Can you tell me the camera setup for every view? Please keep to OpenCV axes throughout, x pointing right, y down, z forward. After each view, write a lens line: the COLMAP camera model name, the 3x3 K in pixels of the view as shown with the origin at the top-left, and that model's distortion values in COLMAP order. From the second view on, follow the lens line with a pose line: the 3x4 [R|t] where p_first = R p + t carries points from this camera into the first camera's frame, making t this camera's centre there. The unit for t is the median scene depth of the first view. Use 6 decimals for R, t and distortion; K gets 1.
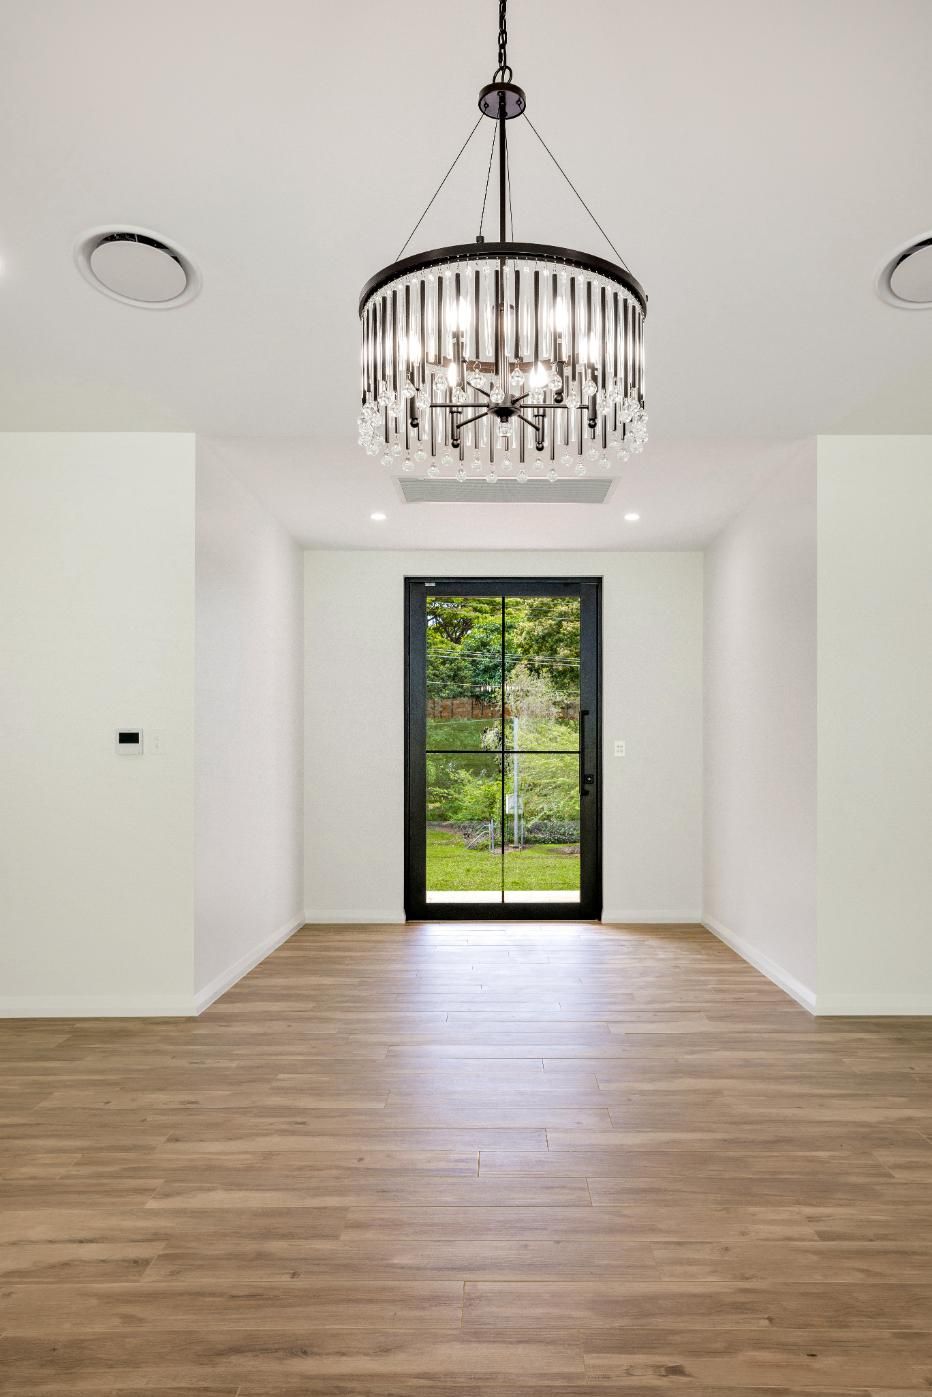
lens RADIAL K [[1078.4, 0, 475.0], [0, 1078.4, 753.8], [0, 0, 1]] dist [-0.027548, 0.107239]
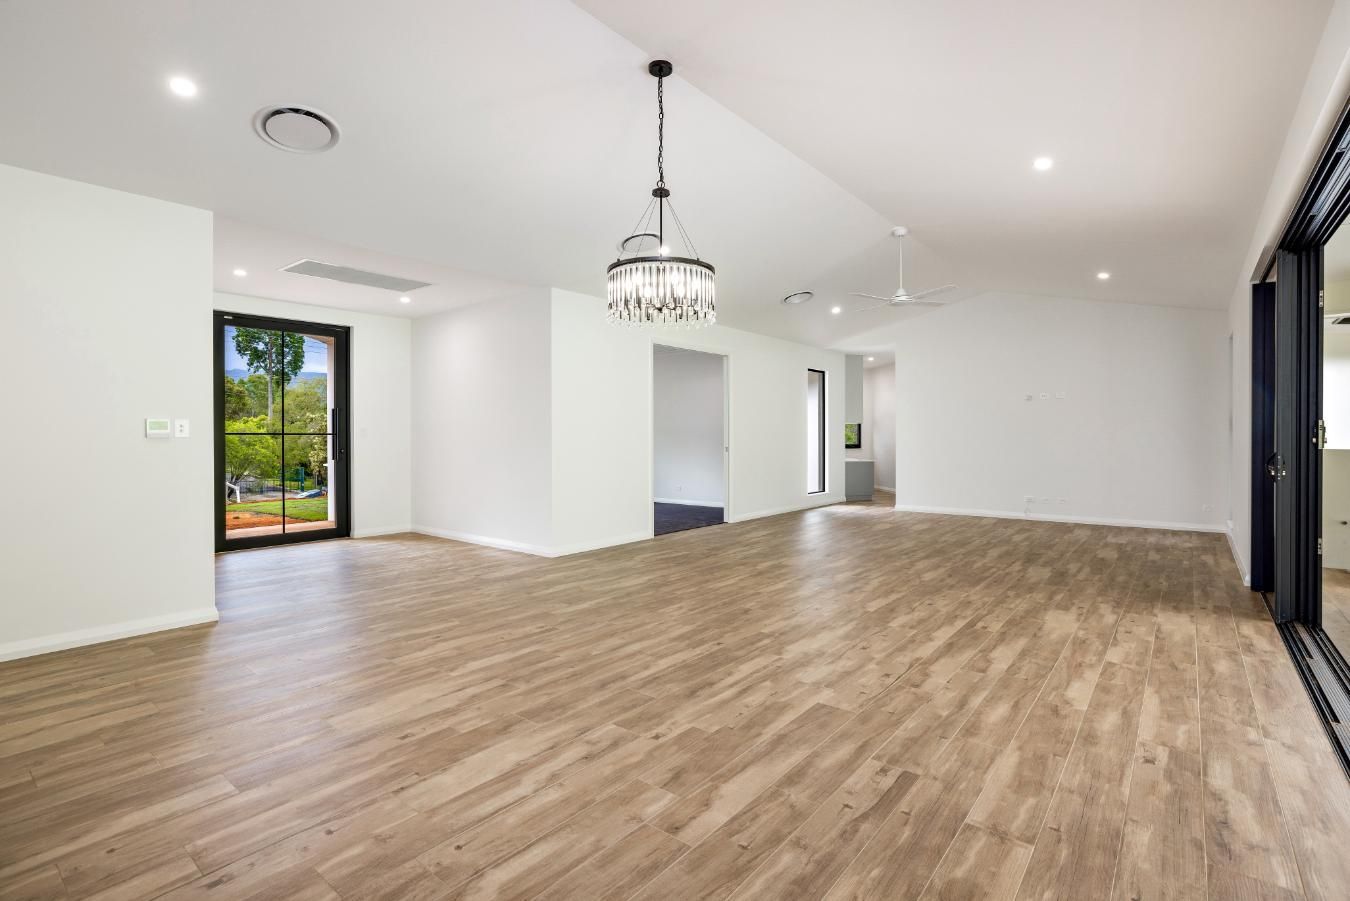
lens RADIAL K [[667.9, 0, 675.0], [0, 667.9, 450.5], [0, 0, 1]] dist [-0.027873, 0.001072]
pose [[0.621022, -0.017274, 0.783602, -0.603656], [-0.004415, 0.999664, 0.025536, -0.008121], [-0.783780, -0.019318, 0.620738, -0.022891]]
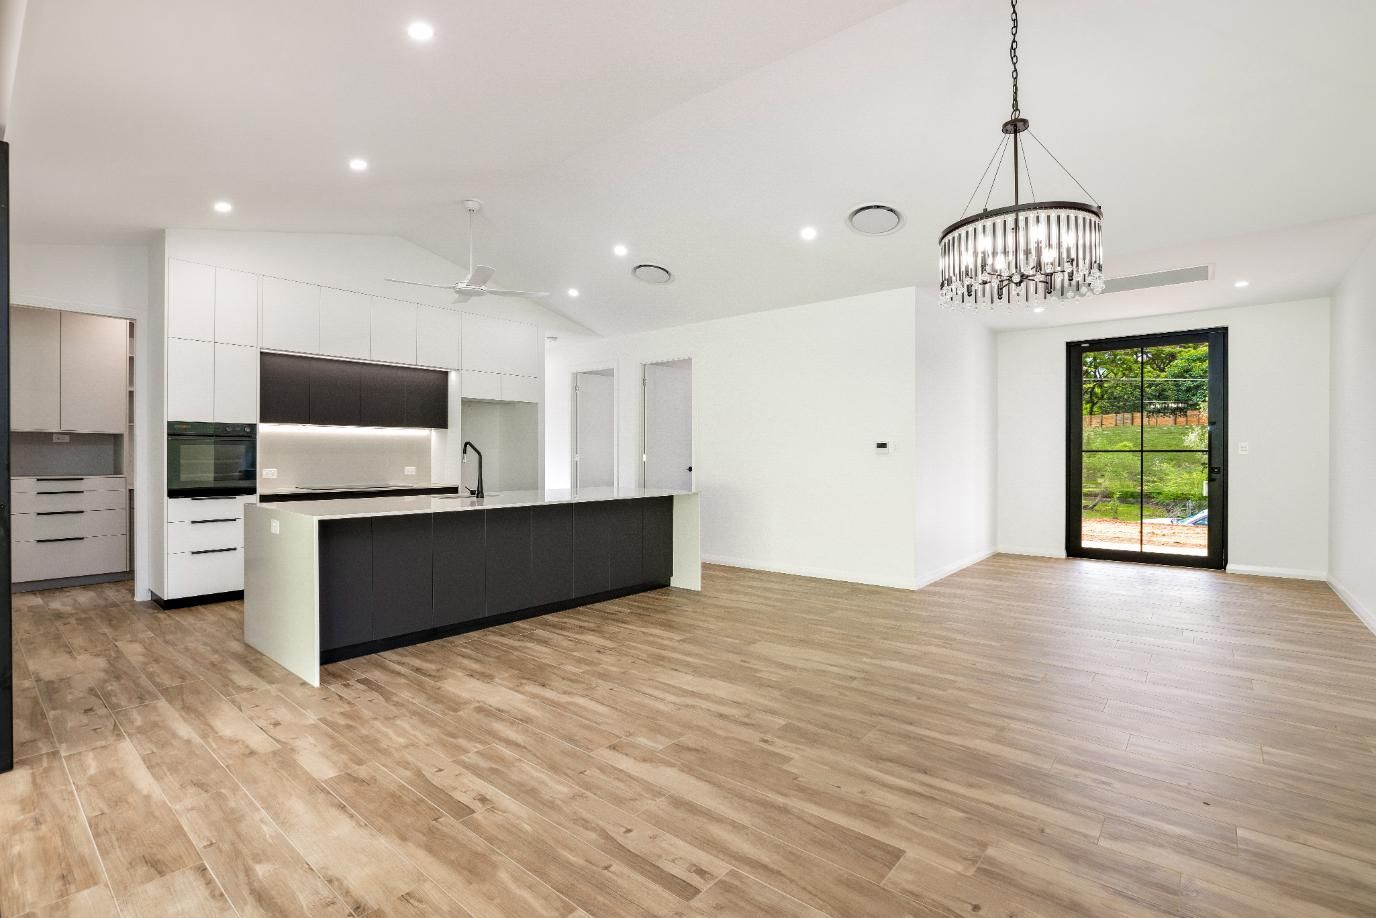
lens RADIAL K [[618.7, 0, 662.9], [0, 618.7, 461.5], [0, 0, 1]] dist [-0.030269, 0.000631]
pose [[0.753501, 0.006003, -0.657420, 0.131256], [0.004149, 0.999895, 0.013885, -0.003455], [0.657434, -0.013190, 0.753397, -0.130369]]
